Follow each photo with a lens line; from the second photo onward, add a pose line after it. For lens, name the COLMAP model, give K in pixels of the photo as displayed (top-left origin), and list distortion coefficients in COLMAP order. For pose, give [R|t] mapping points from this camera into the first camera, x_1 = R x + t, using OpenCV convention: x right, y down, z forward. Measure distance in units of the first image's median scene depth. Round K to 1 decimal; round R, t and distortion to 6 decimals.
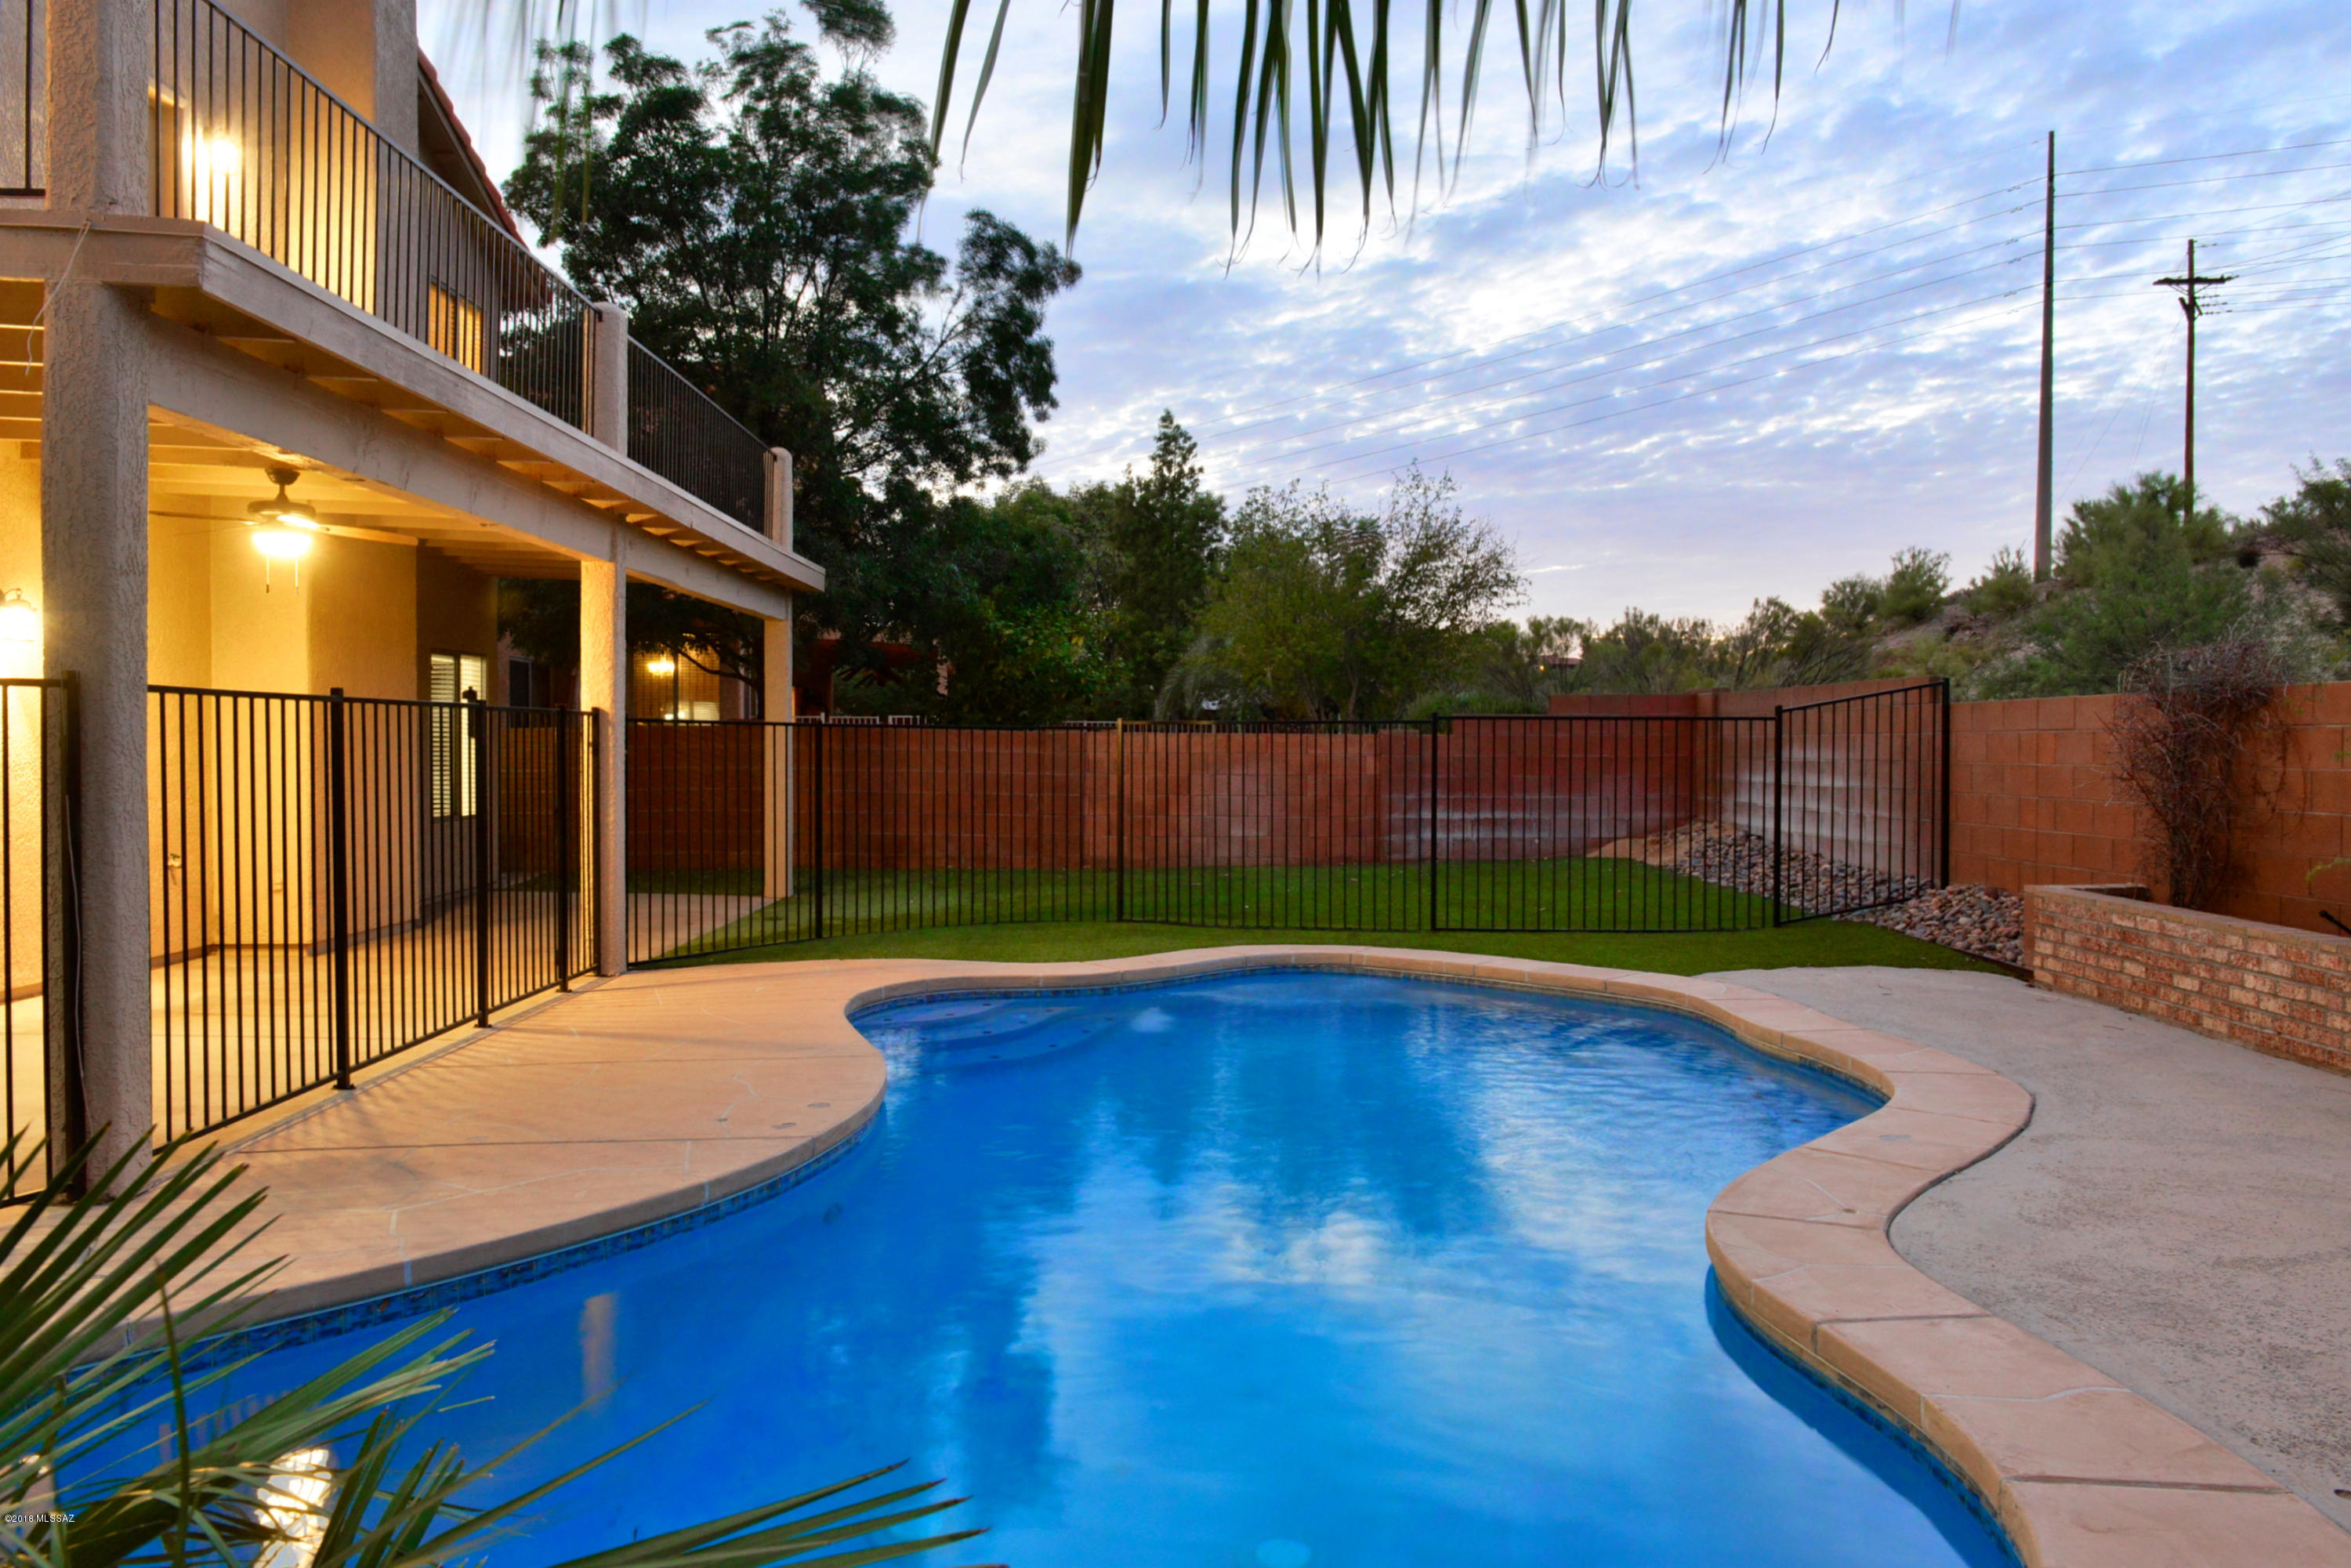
lens RADIAL K [[1603.3, 0, 1188.4], [0, 1603.3, 778.8], [0, 0, 1]] dist [-0.002528, -0.009286]
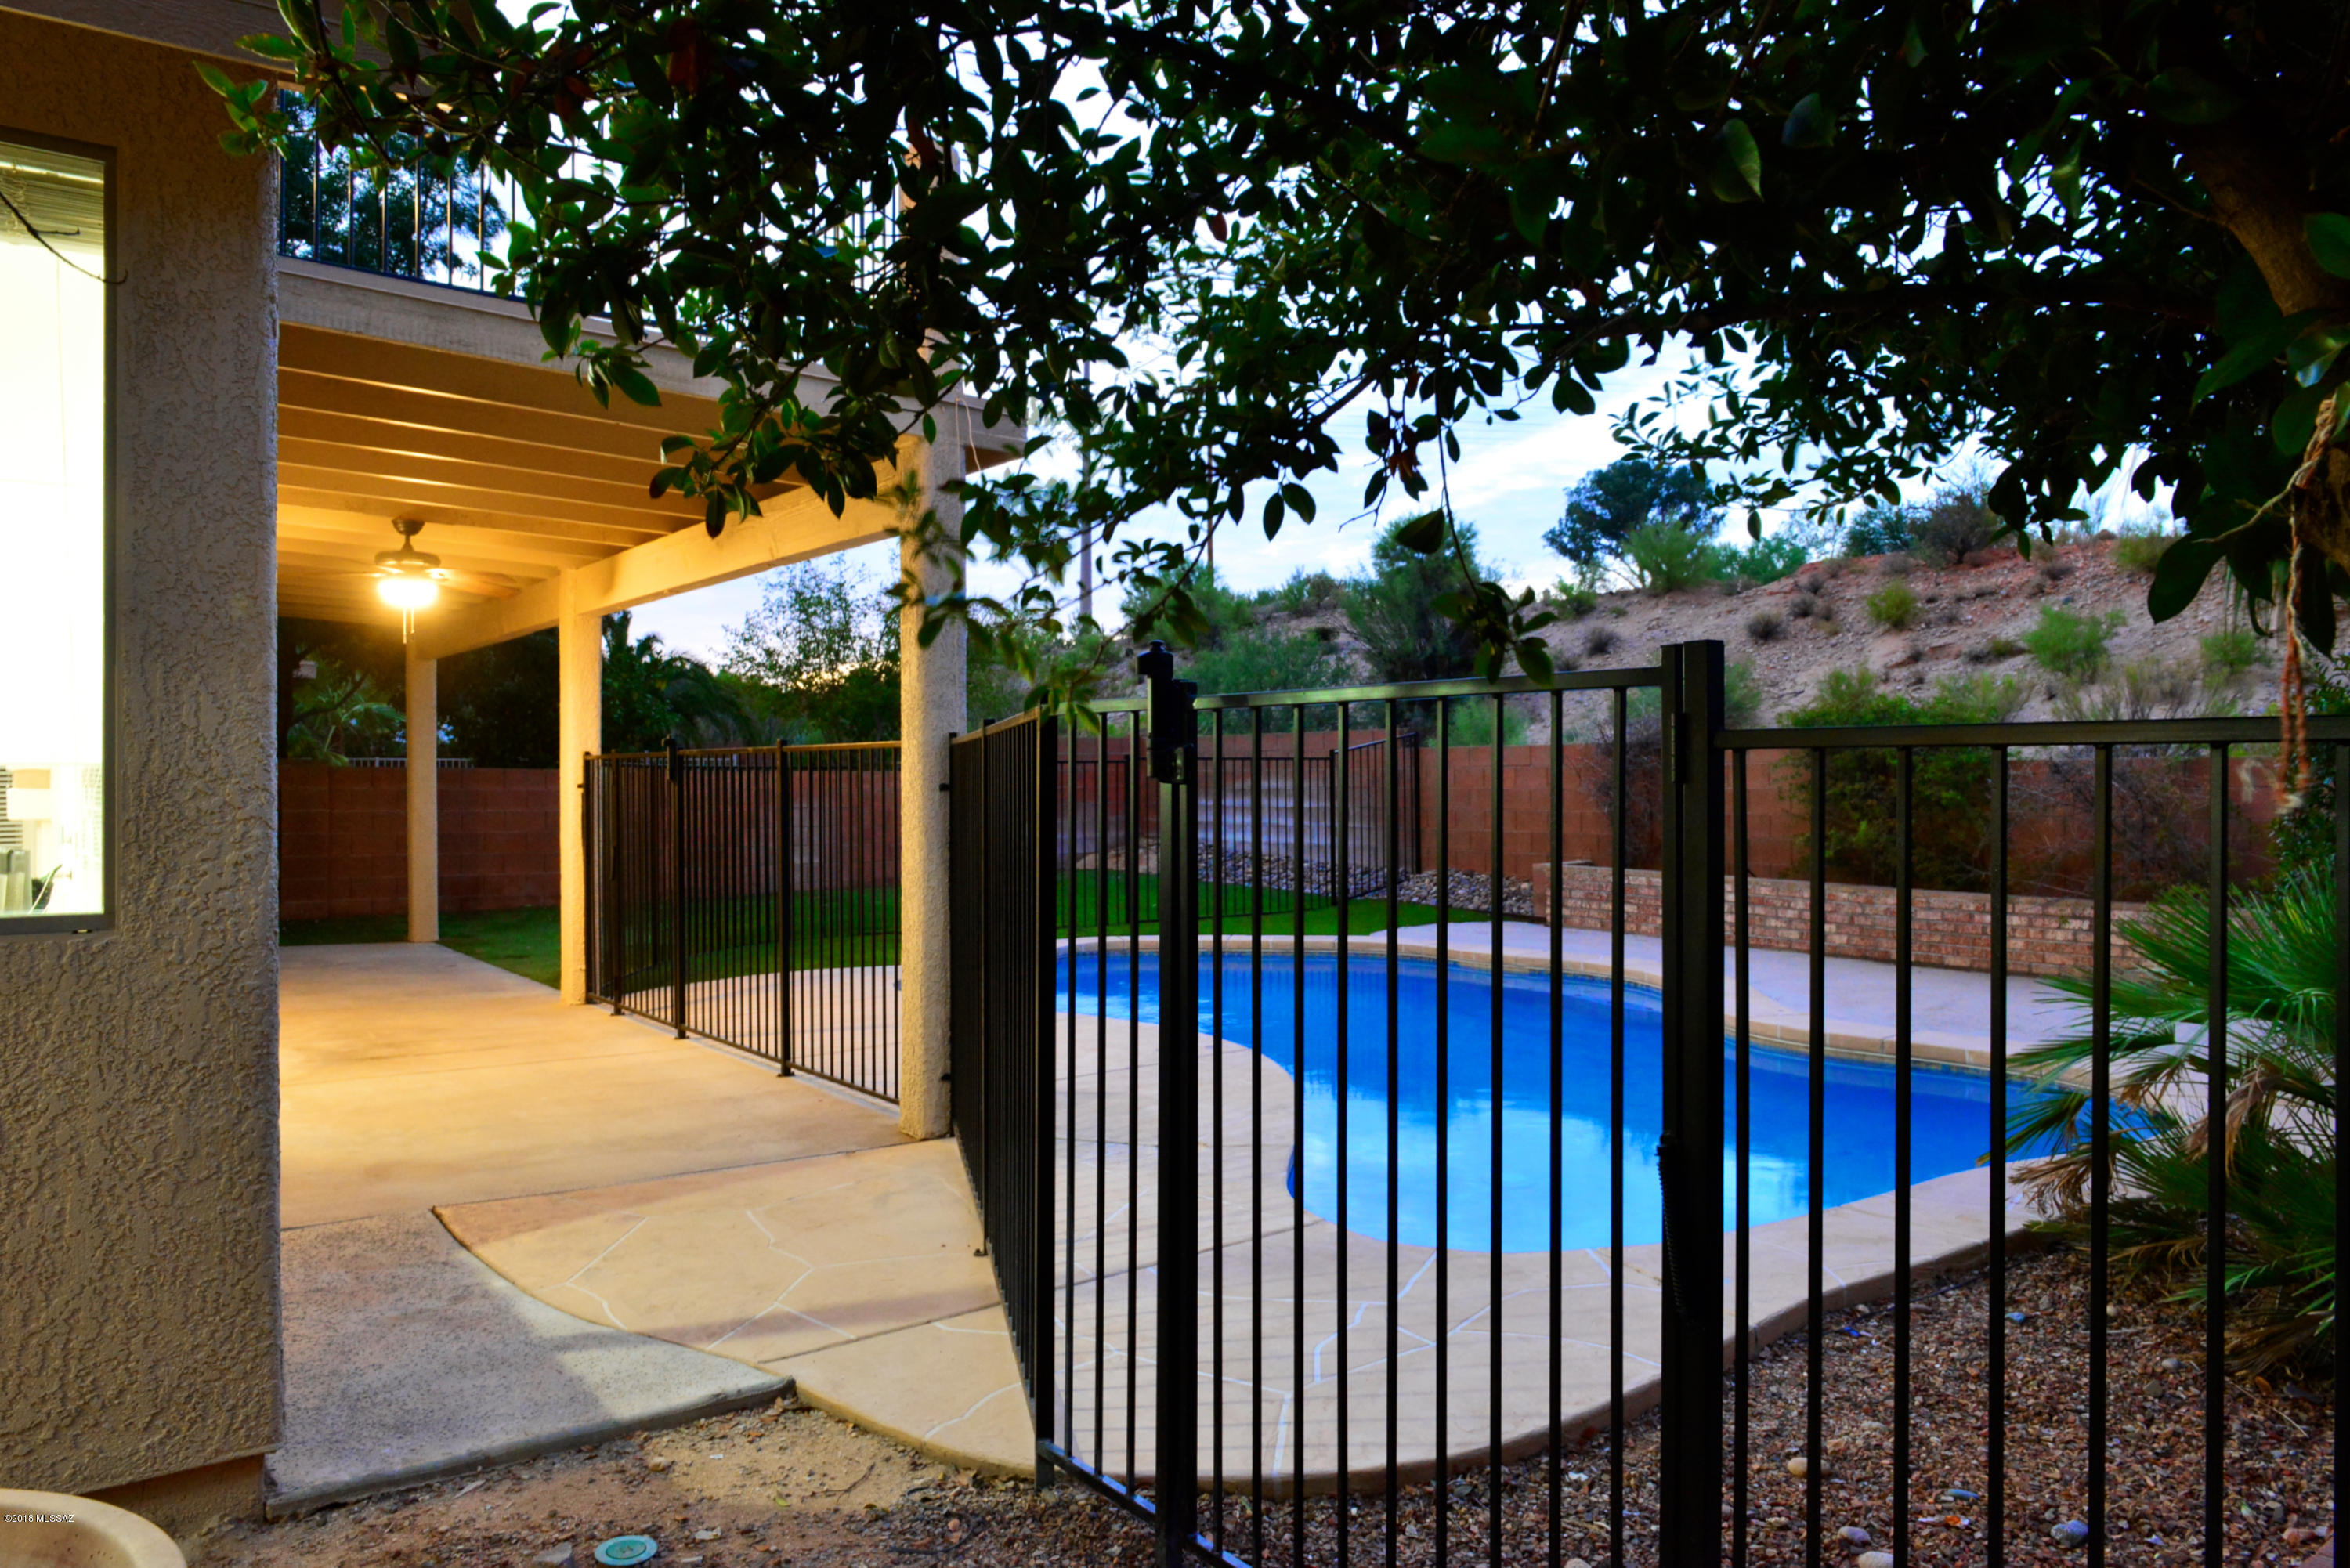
lens RADIAL K [[1619.0, 0, 1175.0], [0, 1619.0, 784.0], [0, 0, 1]] dist [-0.010061, -0.005373]
pose [[0.818722, -0.011341, 0.574079, -0.610030], [0.021044, 0.999726, -0.010261, -0.003347], [-0.573805, 0.020482, 0.818736, -0.097267]]
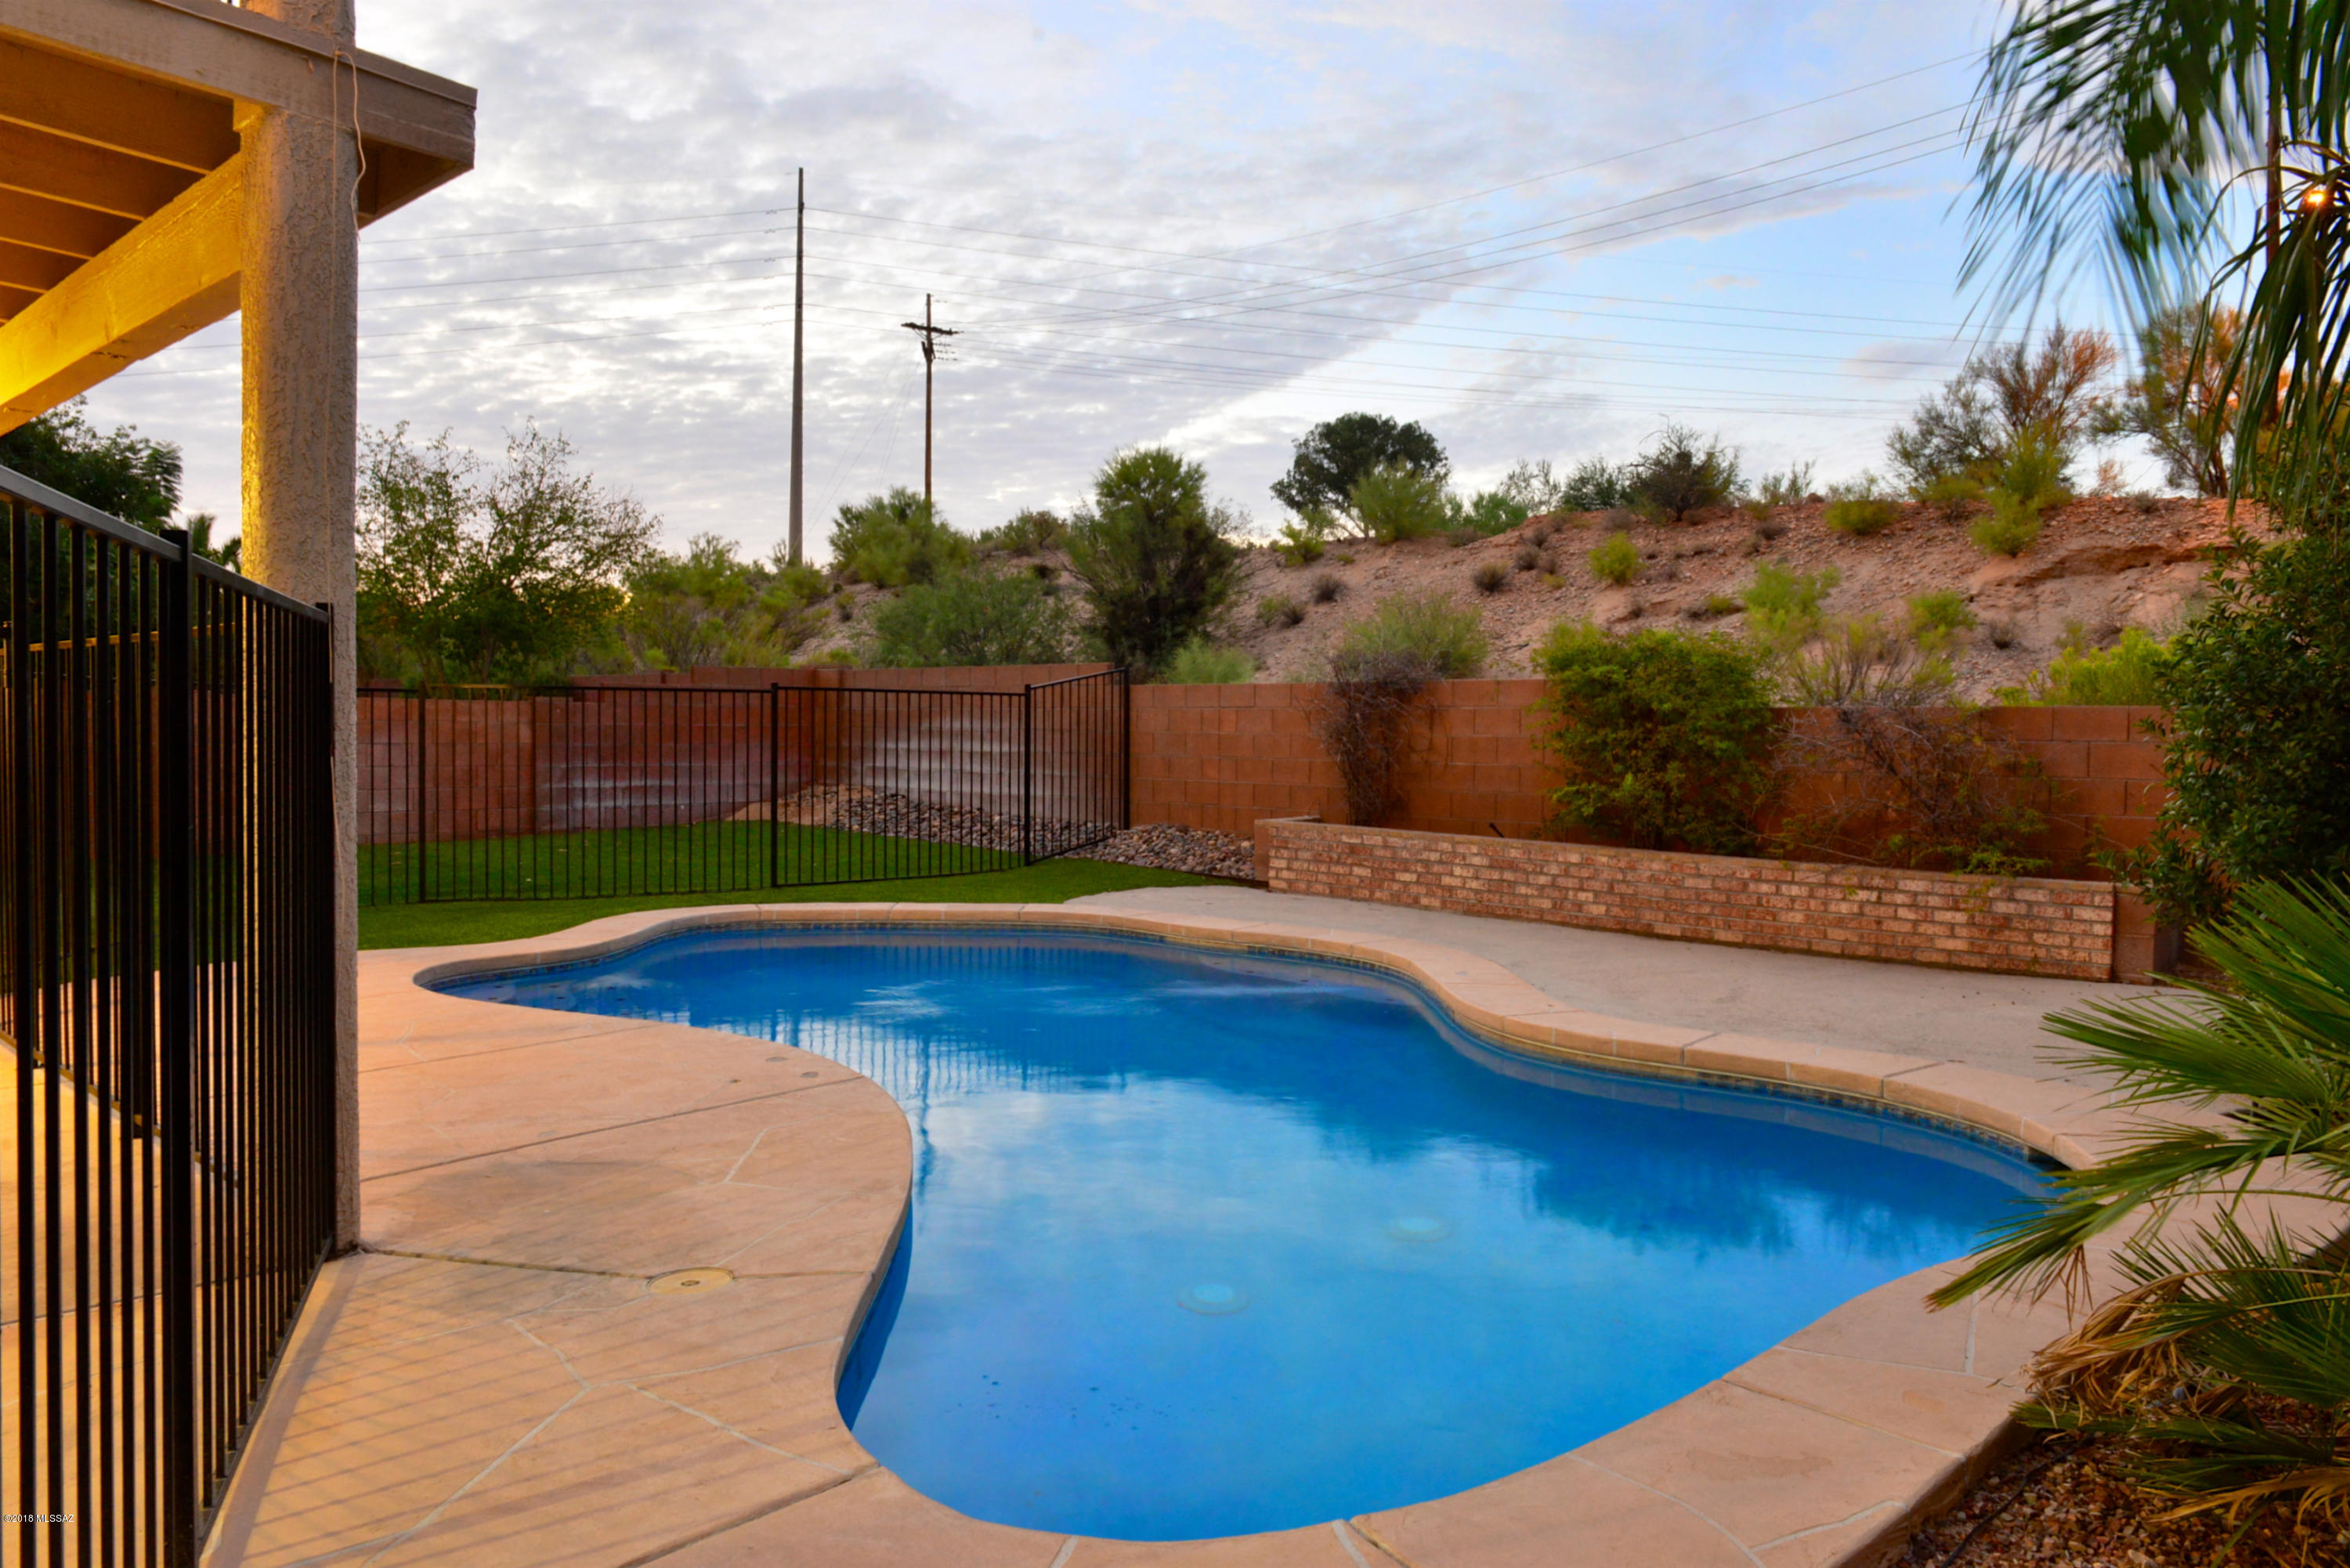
lens RADIAL K [[1619.0, 0, 1175.0], [0, 1619.0, 784.0], [0, 0, 1]] dist [-0.010061, -0.005373]
pose [[0.711821, -0.019779, 0.702082, -0.447592], [0.005628, 0.999732, 0.022458, 0.003559], [-0.702338, -0.012035, 0.711742, 0.051149]]
